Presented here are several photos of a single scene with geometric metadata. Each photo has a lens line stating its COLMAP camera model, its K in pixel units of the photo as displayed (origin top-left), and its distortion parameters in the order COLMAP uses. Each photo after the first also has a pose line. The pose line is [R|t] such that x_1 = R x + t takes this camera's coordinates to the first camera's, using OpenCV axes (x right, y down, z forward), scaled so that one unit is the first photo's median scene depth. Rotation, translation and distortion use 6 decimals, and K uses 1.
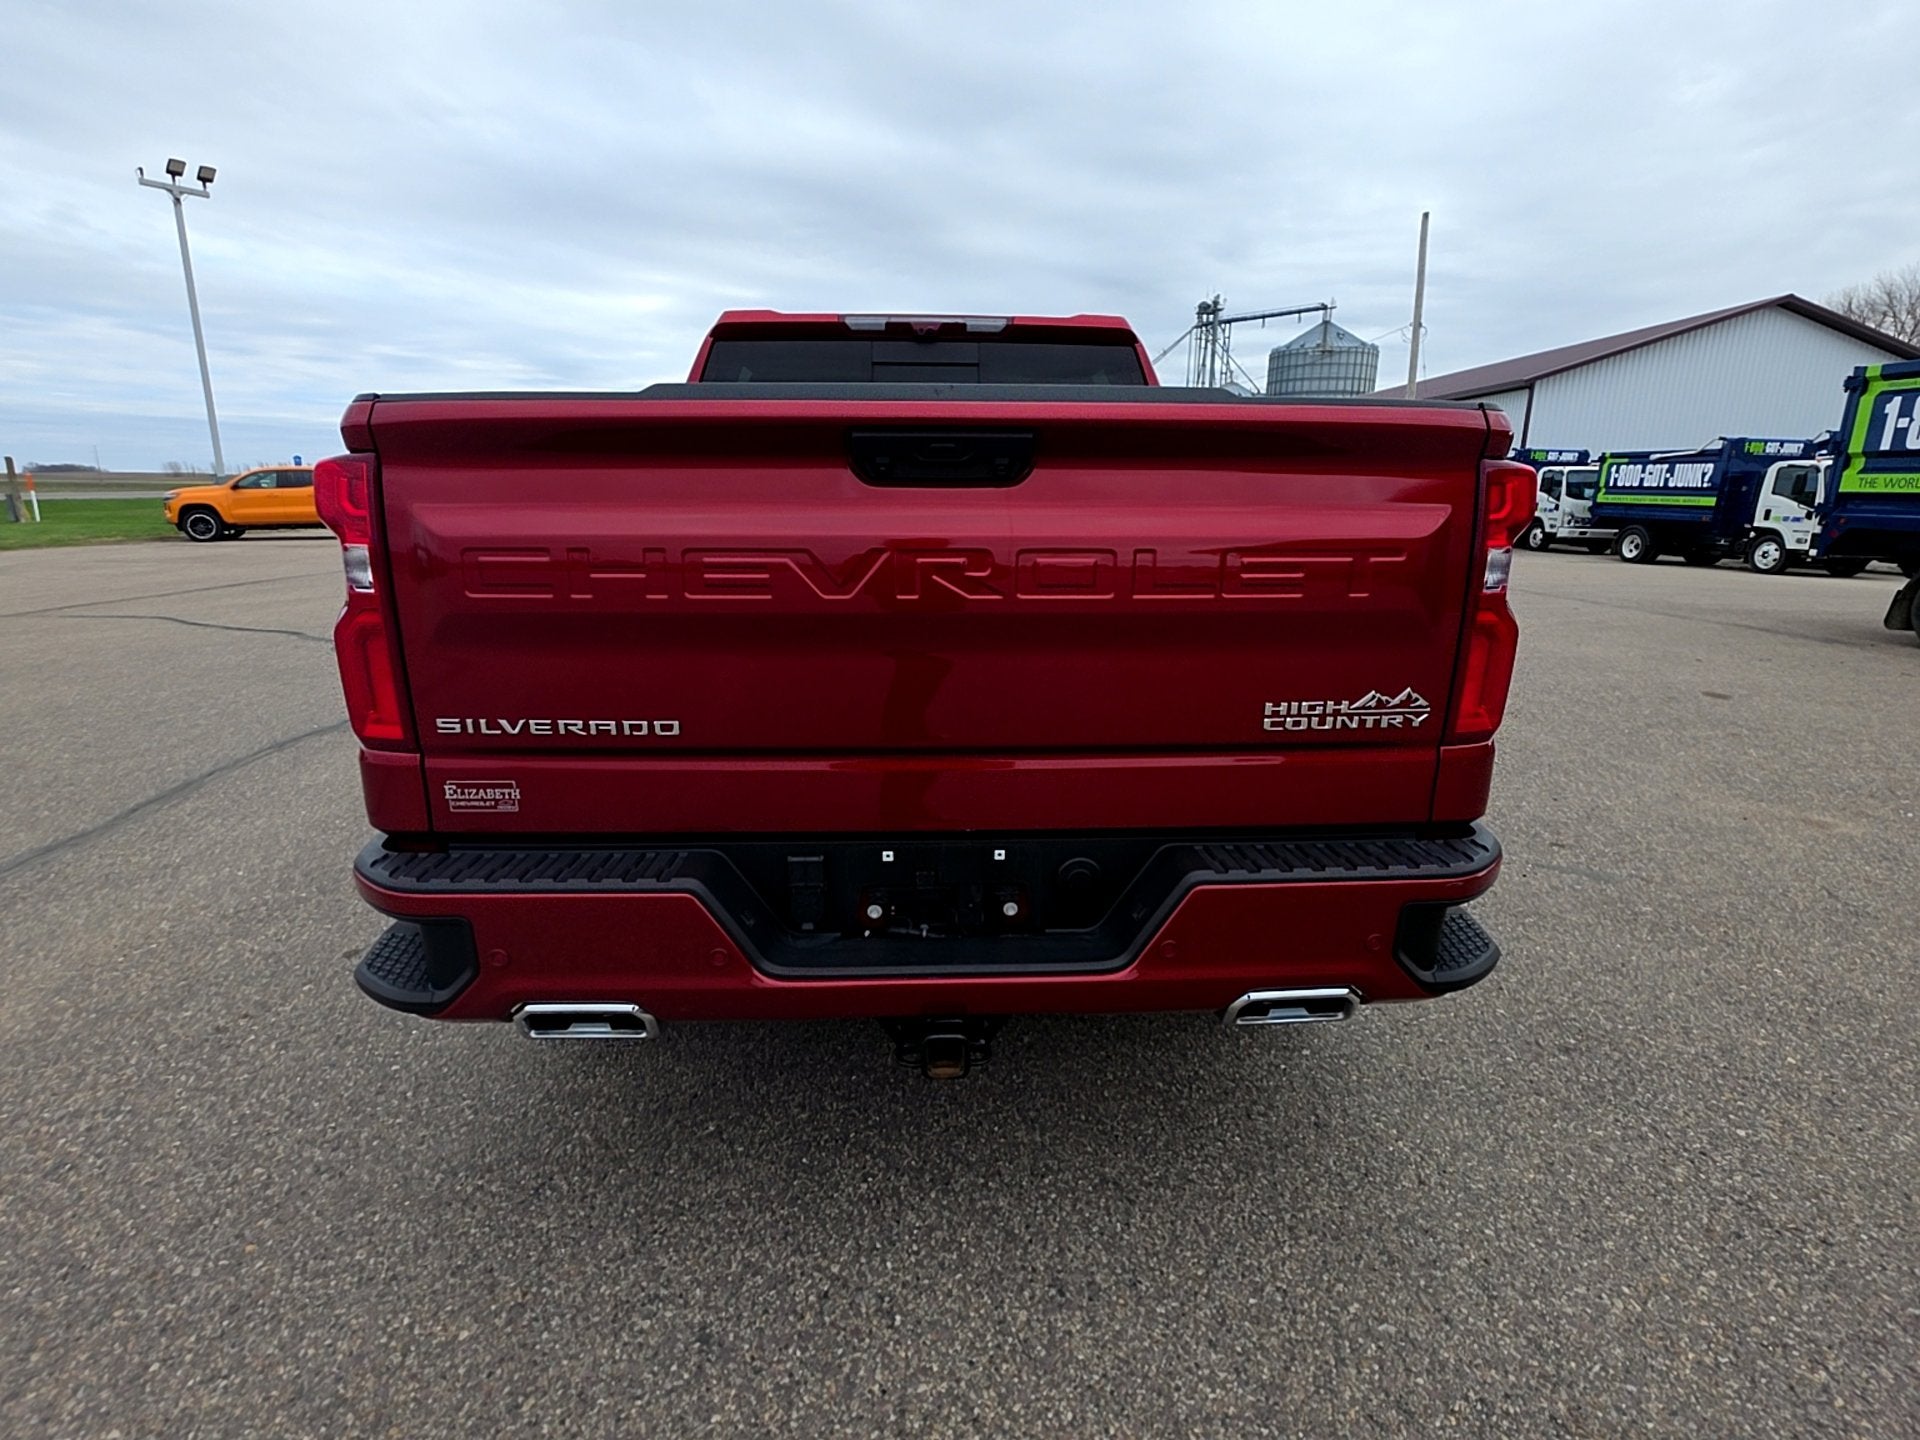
lens RADIAL K [[945.1, 0, 955.4], [0, 945.1, 720.3], [0, 0, 1]] dist [0.004338, -0.001889]
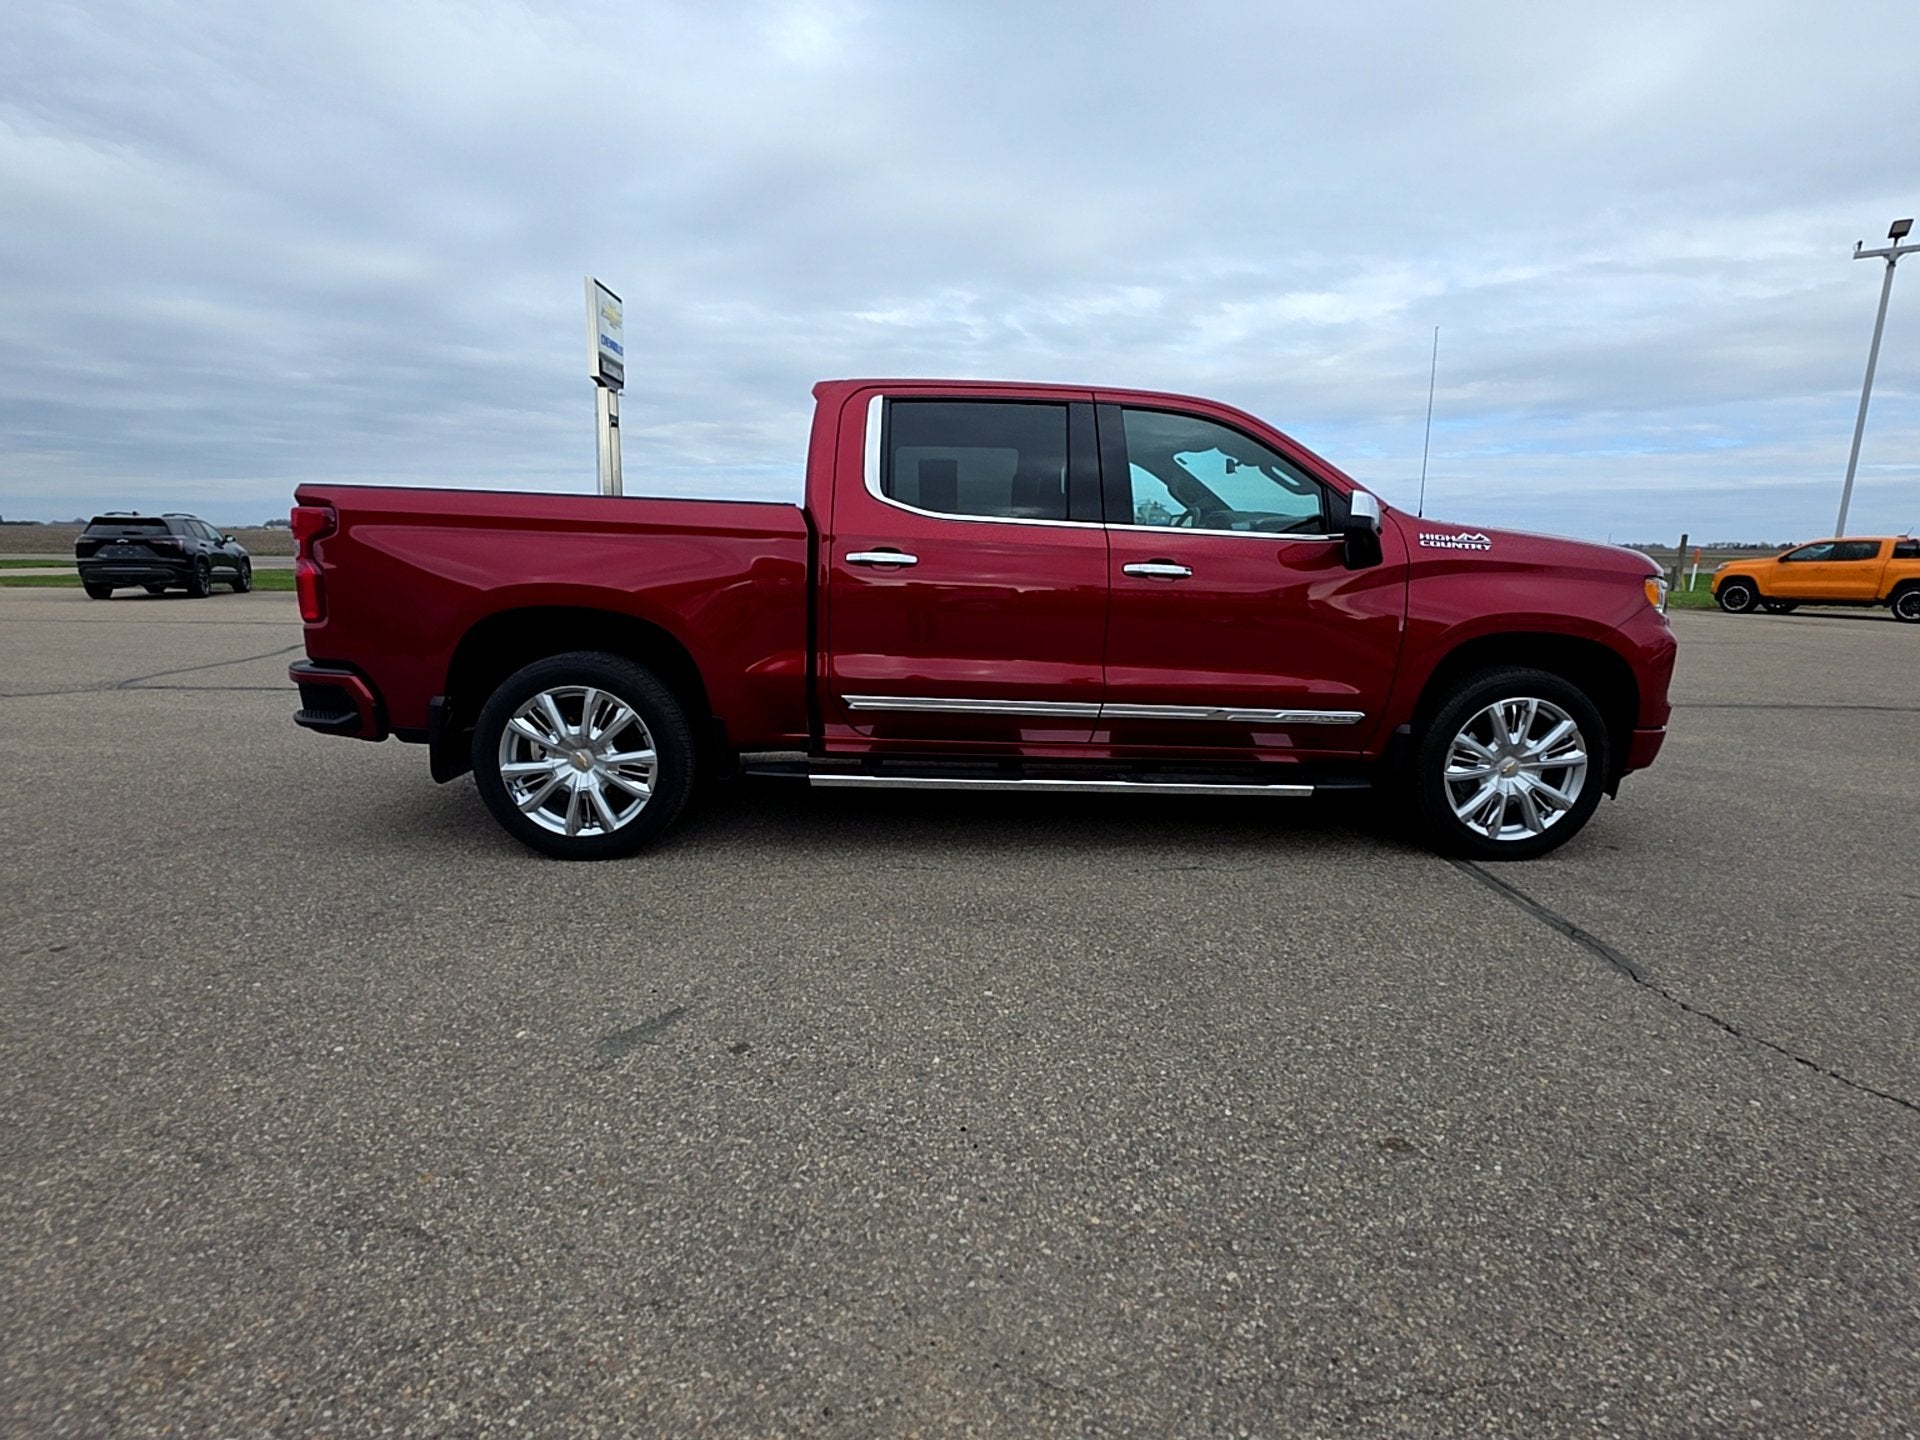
lens RADIAL K [[938.5, 0, 952.6], [0, 938.5, 721.9], [0, 0, 1]] dist [0.002834, 0.000121]
pose [[0.012293, 0.174302, -0.984616, 1.735386], [-0.249758, 0.954014, 0.165766, -0.317670], [0.968230, 0.243878, 0.055261, 1.477476]]
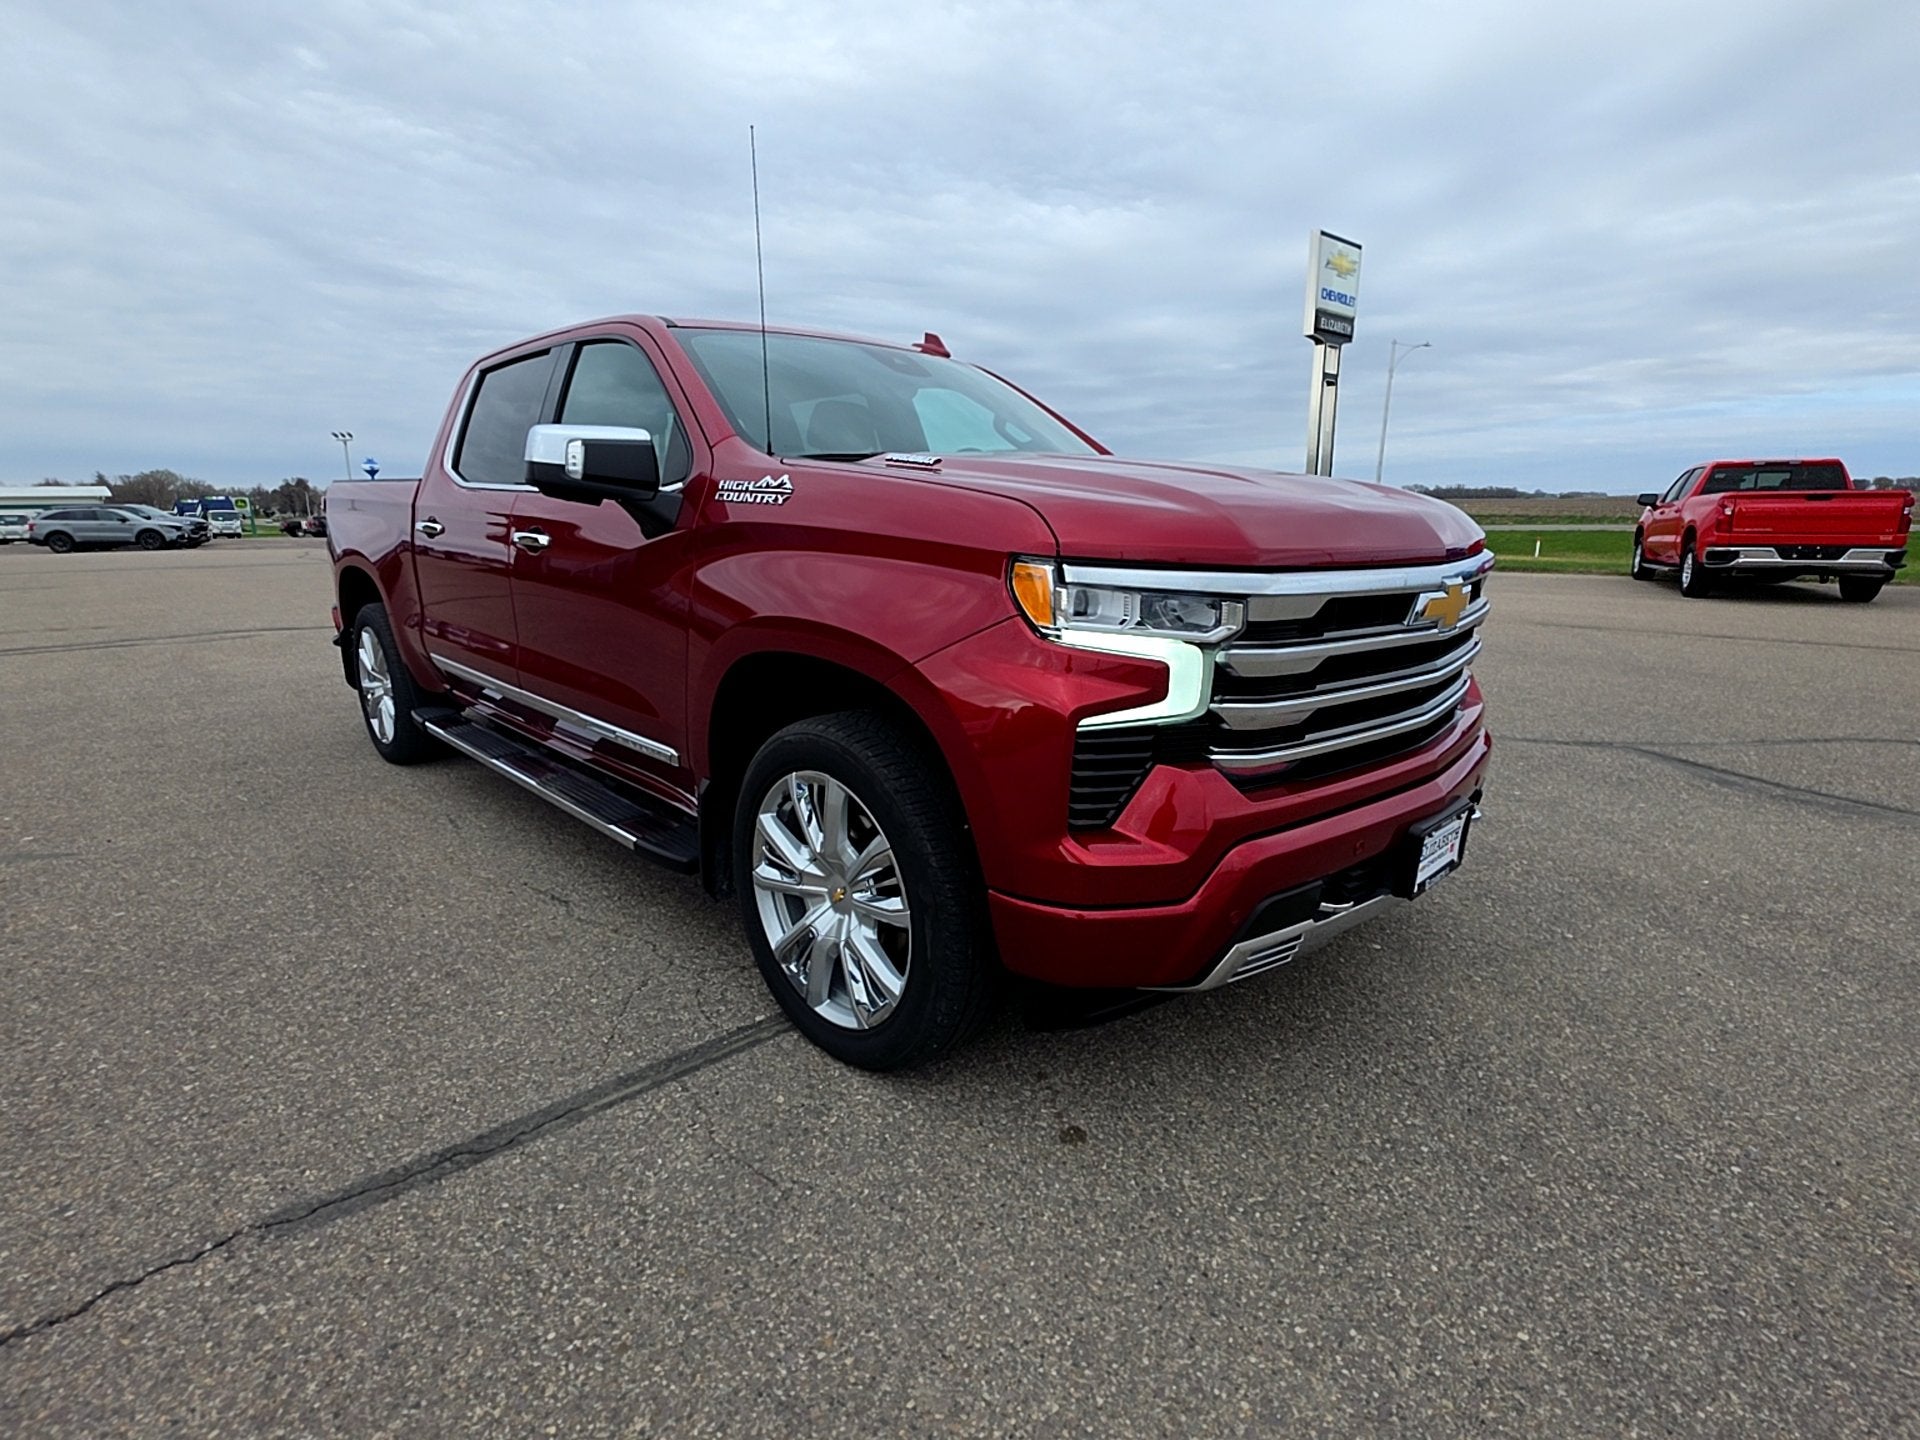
lens RADIAL K [[938.5, 0, 952.6], [0, 938.5, 721.9], [0, 0, 1]] dist [0.002834, 0.000121]
pose [[-0.744403, 0.144073, -0.652003, 0.727405], [-0.155006, 0.912487, 0.378604, -0.696370], [0.649490, 0.382898, -0.656926, 3.001103]]
